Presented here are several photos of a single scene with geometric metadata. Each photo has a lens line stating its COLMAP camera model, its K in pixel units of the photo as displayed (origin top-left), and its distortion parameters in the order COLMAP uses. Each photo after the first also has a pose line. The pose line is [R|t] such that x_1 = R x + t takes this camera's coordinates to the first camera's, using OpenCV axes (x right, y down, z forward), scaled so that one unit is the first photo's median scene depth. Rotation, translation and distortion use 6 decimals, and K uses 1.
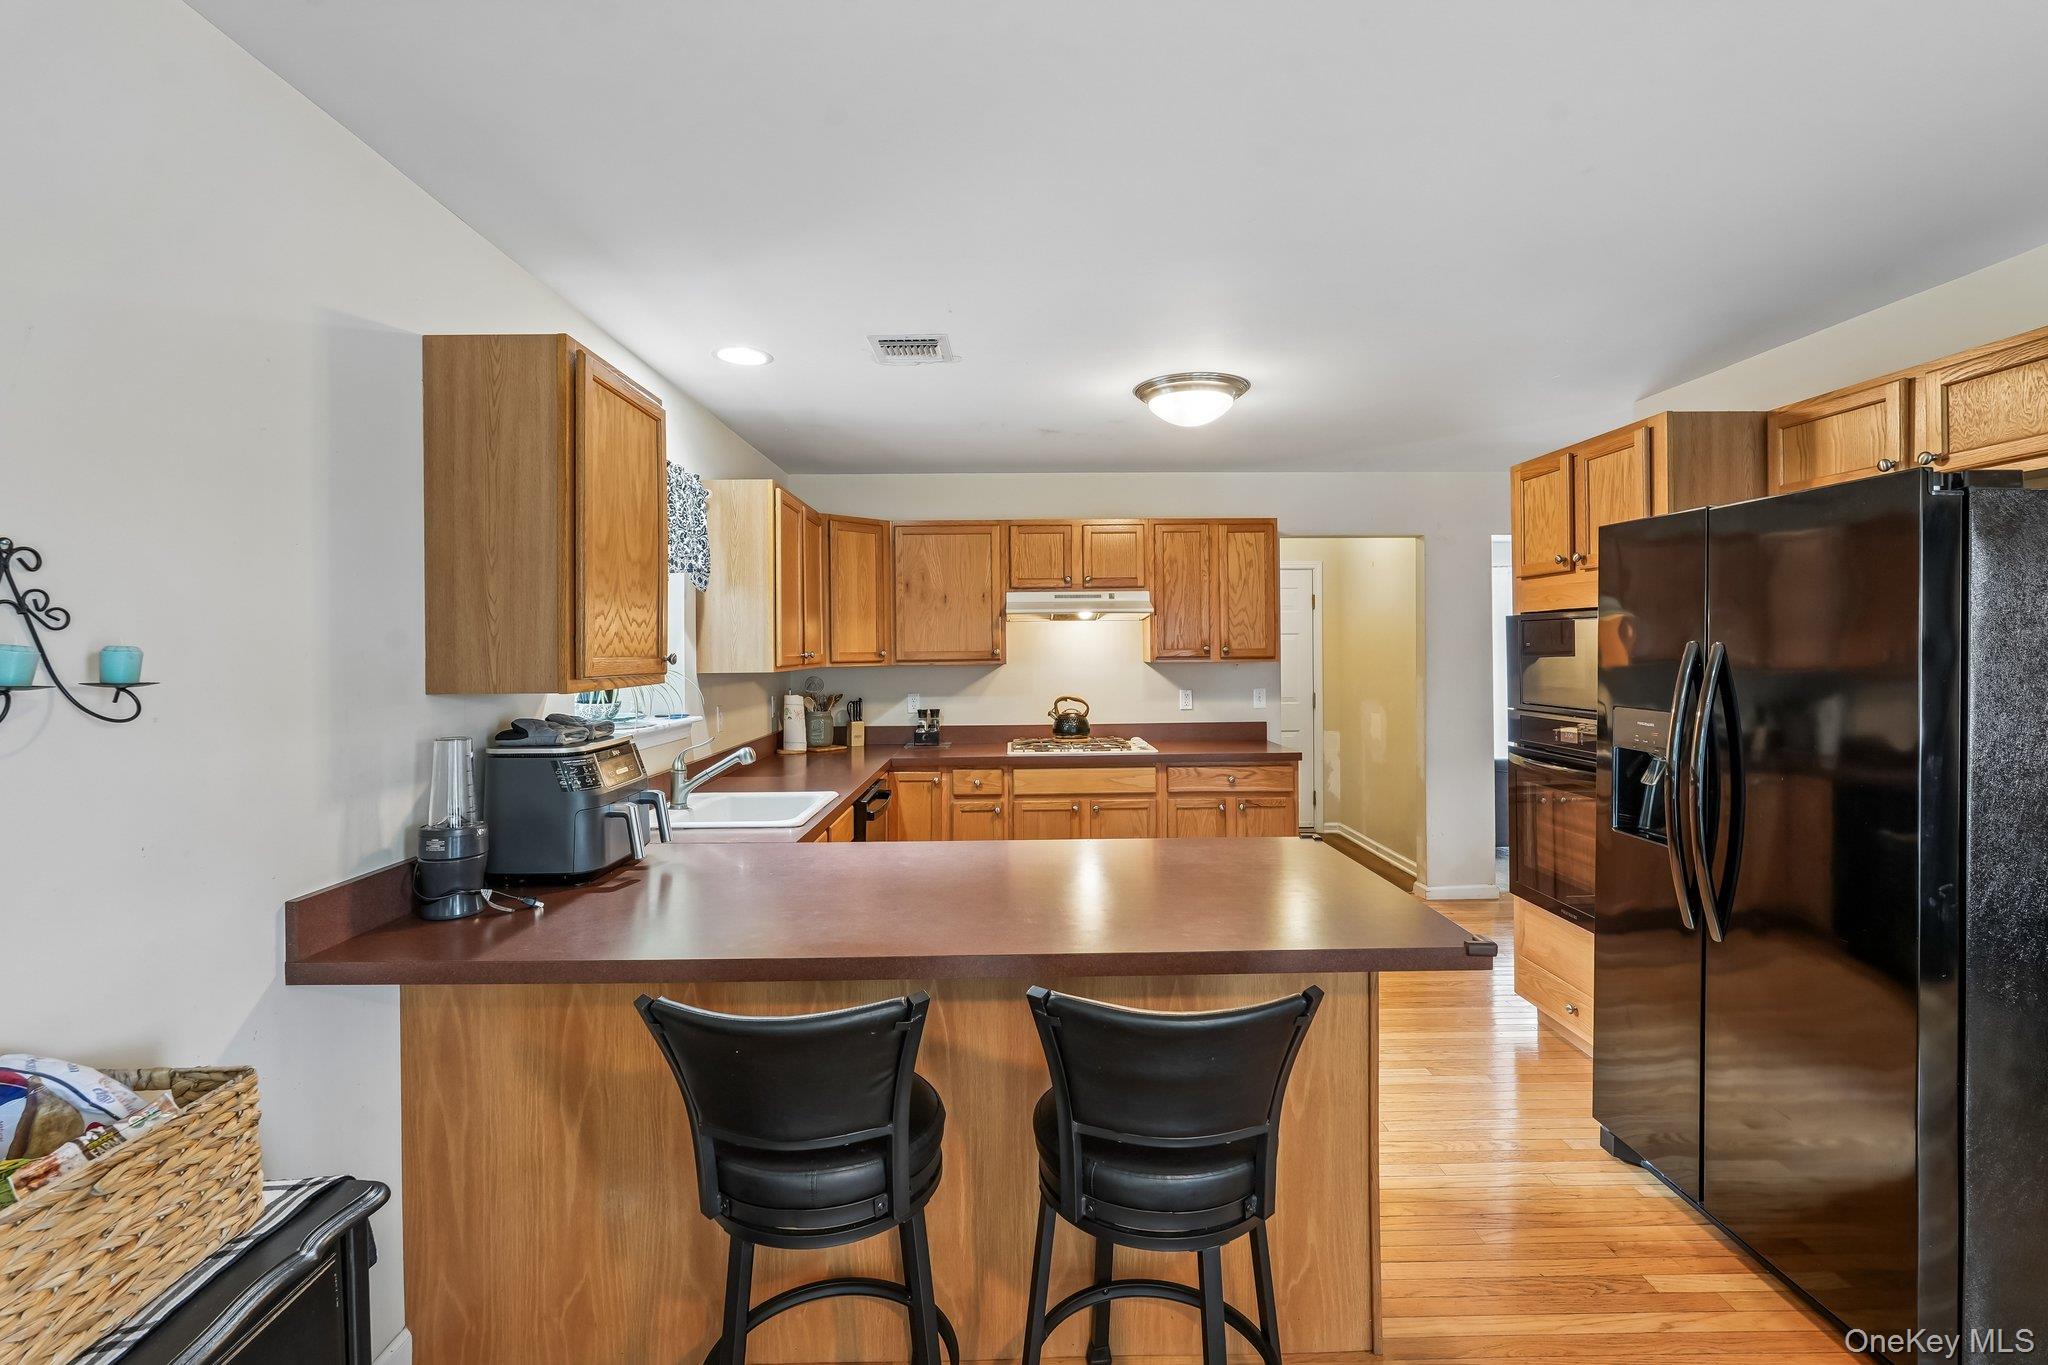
lens RADIAL K [[915.5, 0, 1026.0], [0, 915.5, 645.9], [0, 0, 1]] dist [-0.014067, 0.008020]
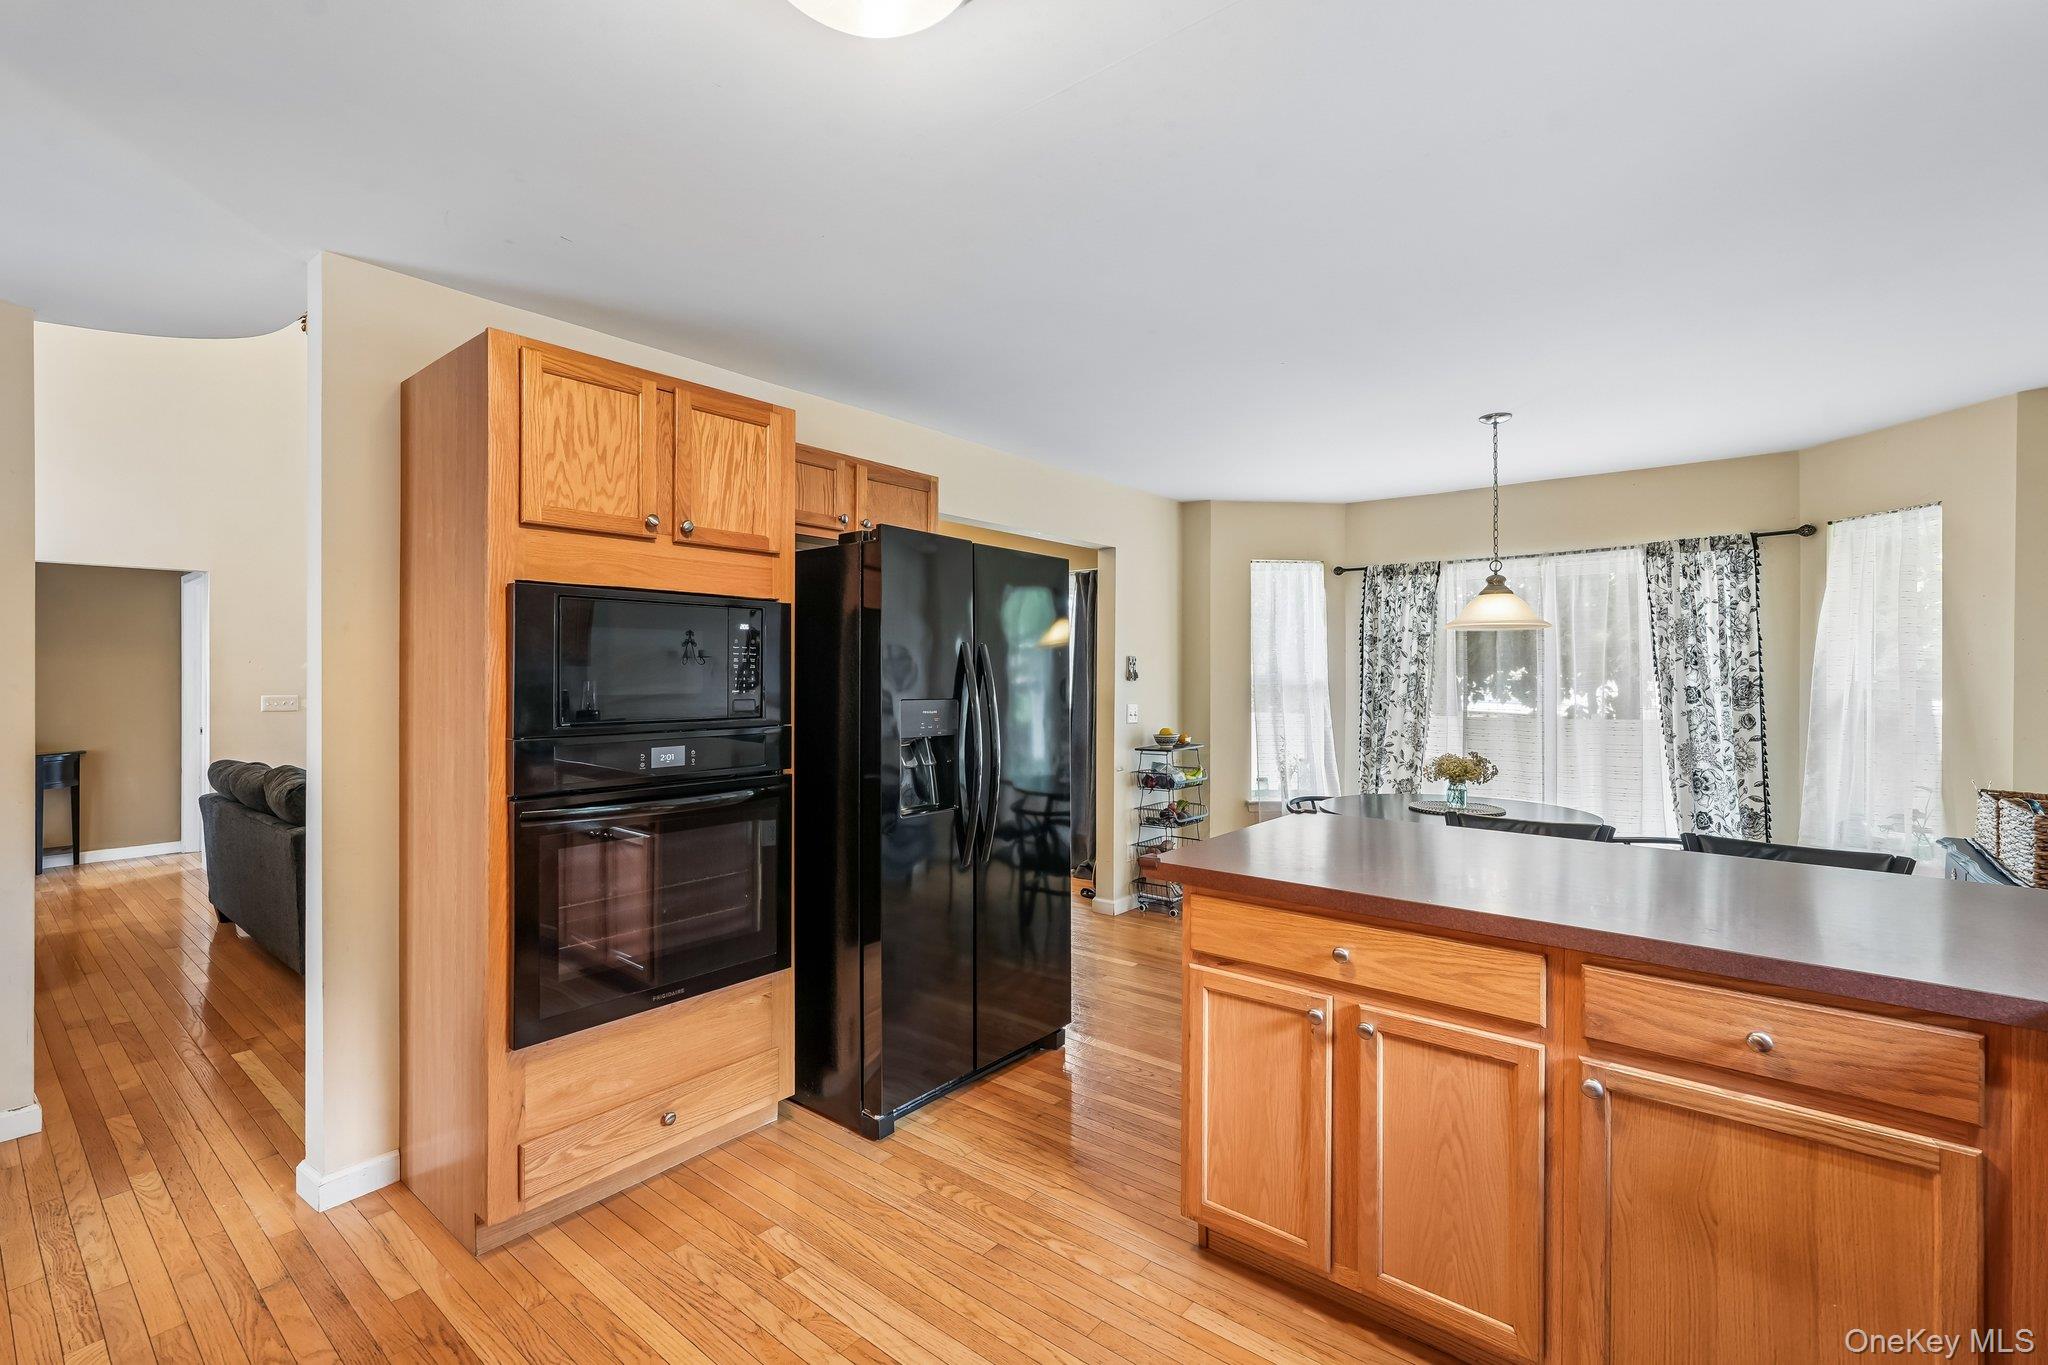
lens RADIAL K [[907.4, 0, 1024.1], [0, 907.4, 665.5], [0, 0, 1]] dist [-0.015903, 0.010107]
pose [[-0.764534, 0.009350, 0.644516, -0.085500], [0.001757, 0.999921, -0.012422, 0.023506], [-0.644581, -0.008365, -0.764490, 1.001430]]
